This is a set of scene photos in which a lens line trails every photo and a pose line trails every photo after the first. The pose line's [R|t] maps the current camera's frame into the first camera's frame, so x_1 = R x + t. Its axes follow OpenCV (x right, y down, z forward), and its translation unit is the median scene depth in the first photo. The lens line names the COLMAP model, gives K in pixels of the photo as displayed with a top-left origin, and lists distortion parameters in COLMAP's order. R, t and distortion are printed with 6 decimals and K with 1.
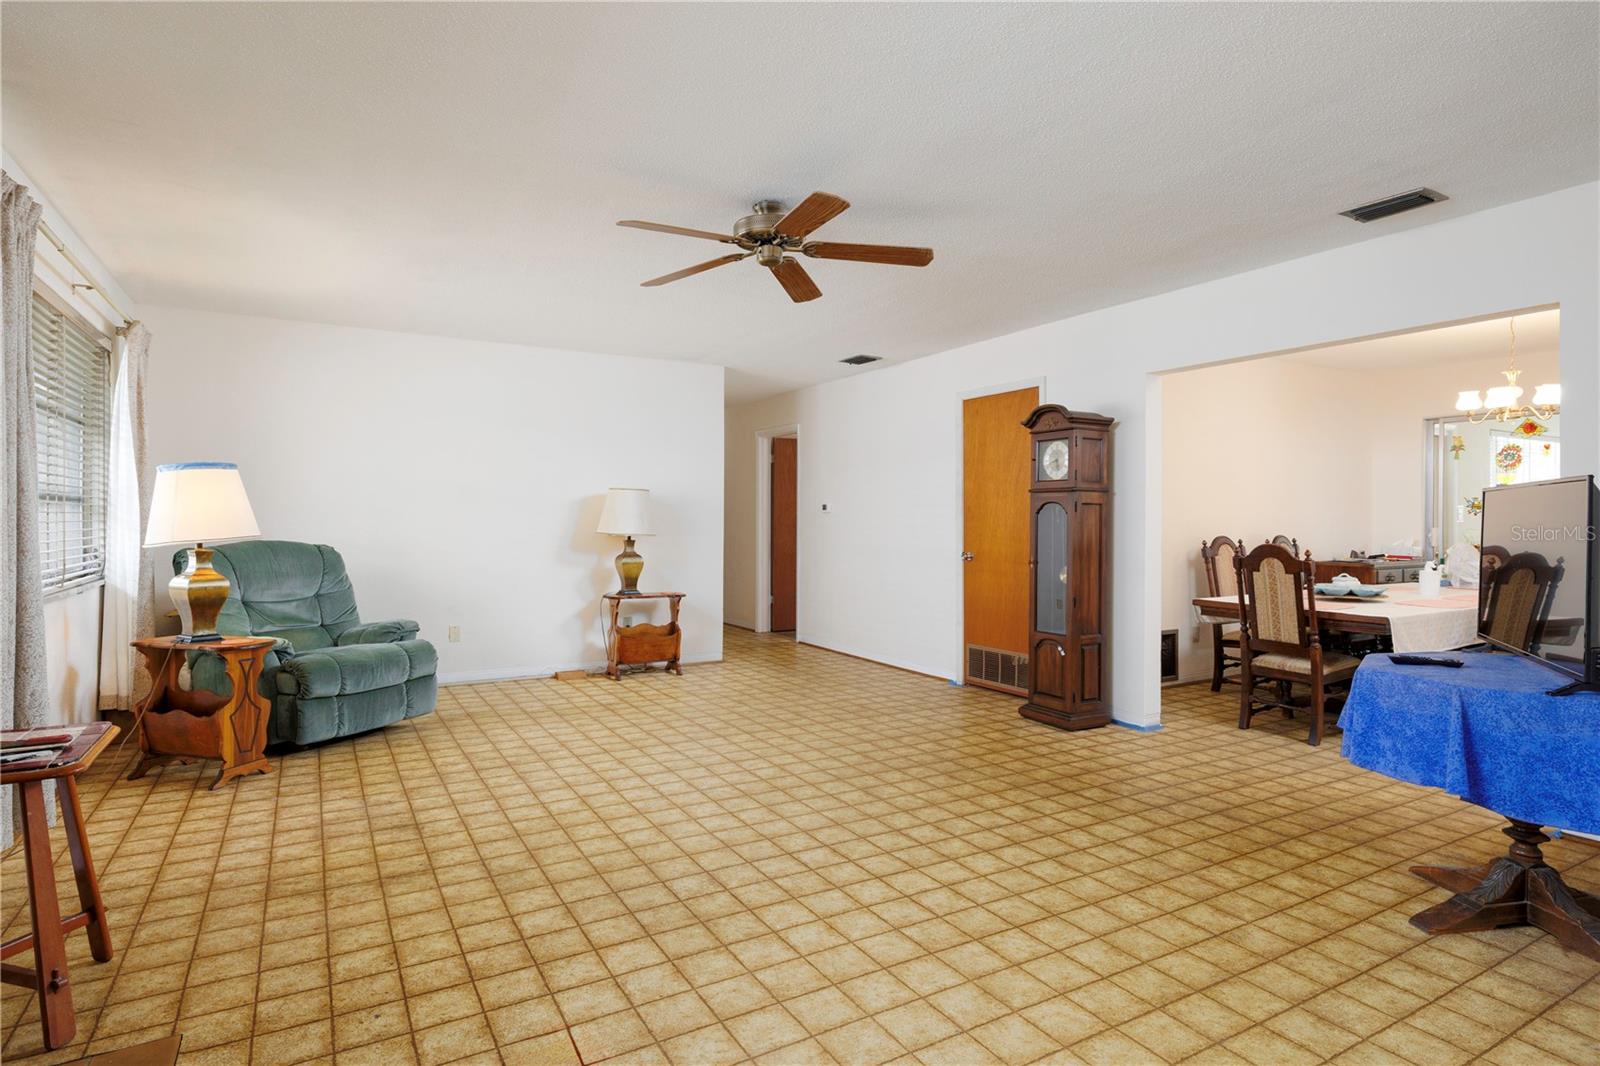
lens RADIAL K [[866.5, 0, 800.4], [0, 866.5, 529.0], [0, 0, 1]] dist [0.000523, 0.000043]
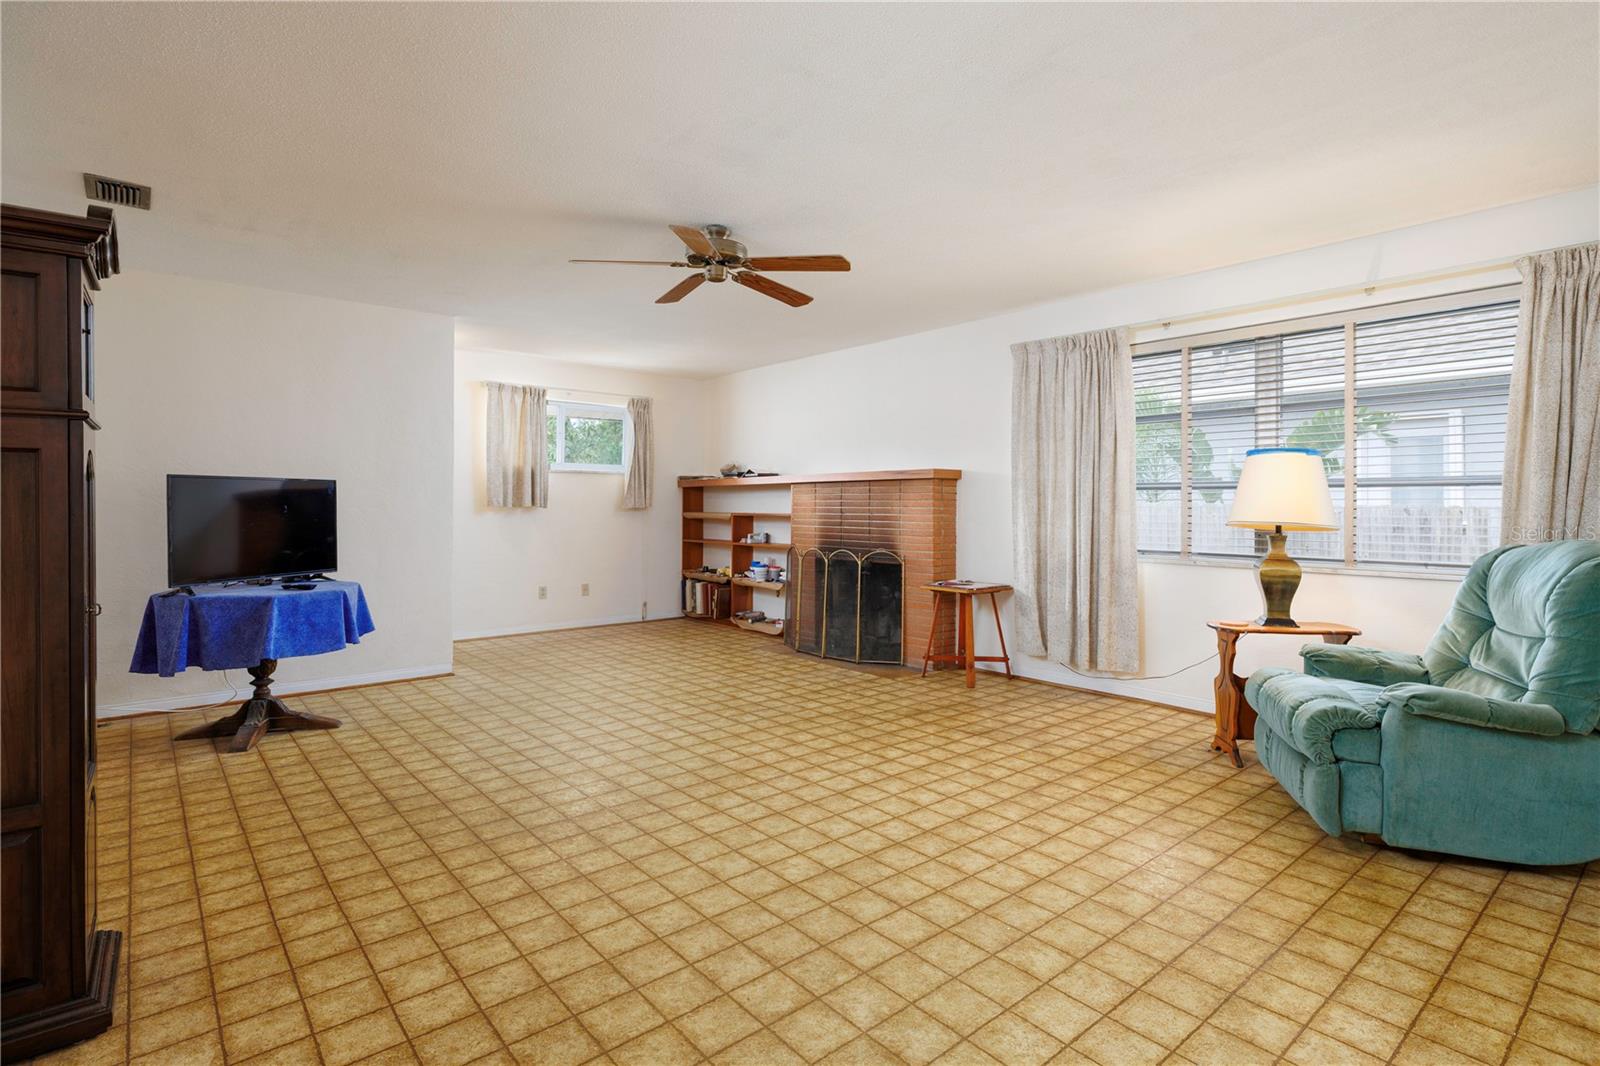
lens RADIAL K [[782.7, 0, 809.7], [0, 782.7, 523.9], [0, 0, 1]] dist [-0.001054, -0.000013]
pose [[-0.983220, -0.001473, -0.182416, 0.029004], [-0.007946, 0.999364, 0.034757, -0.022899], [0.182249, 0.035623, -0.982607, 2.030088]]
